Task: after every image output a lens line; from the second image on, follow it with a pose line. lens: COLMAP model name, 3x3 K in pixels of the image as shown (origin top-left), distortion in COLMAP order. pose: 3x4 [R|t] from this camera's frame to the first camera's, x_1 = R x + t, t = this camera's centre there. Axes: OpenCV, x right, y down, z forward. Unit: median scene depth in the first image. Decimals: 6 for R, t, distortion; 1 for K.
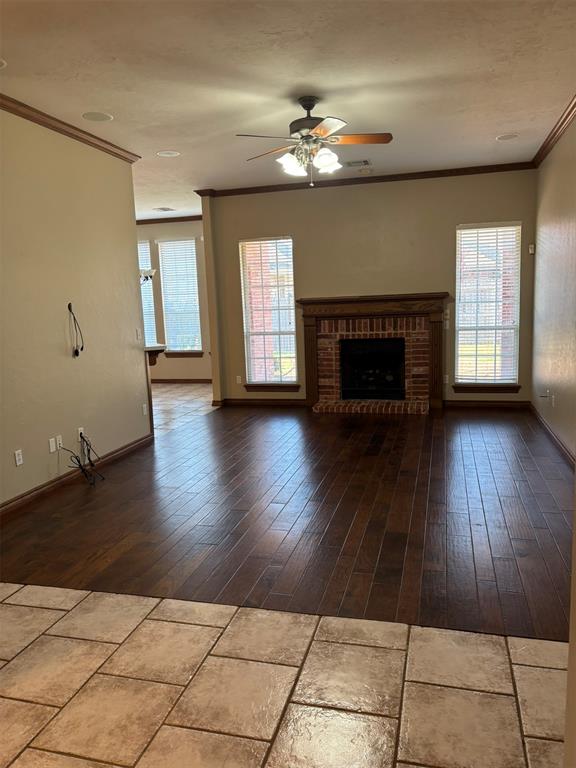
lens RADIAL K [[576.6, 0, 287.2], [0, 576.6, 410.3], [0, 0, 1]] dist [0.100404, -0.269323]
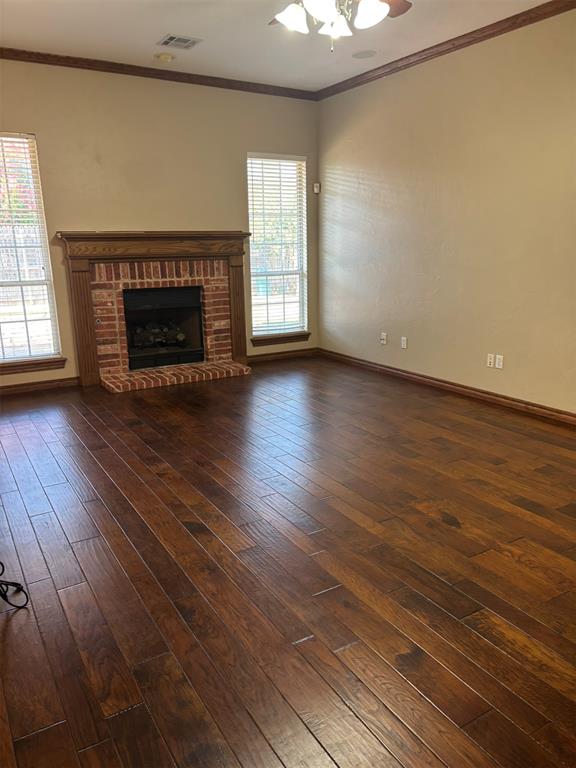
lens RADIAL K [[584.4, 0, 292.9], [0, 584.4, 394.2], [0, 0, 1]] dist [0.055561, -0.066591]
pose [[0.691212, -0.154418, 0.705961, -0.313968], [0.121118, 0.987839, 0.097486, -0.038739], [-0.712430, 0.018121, 0.701509, 0.328740]]
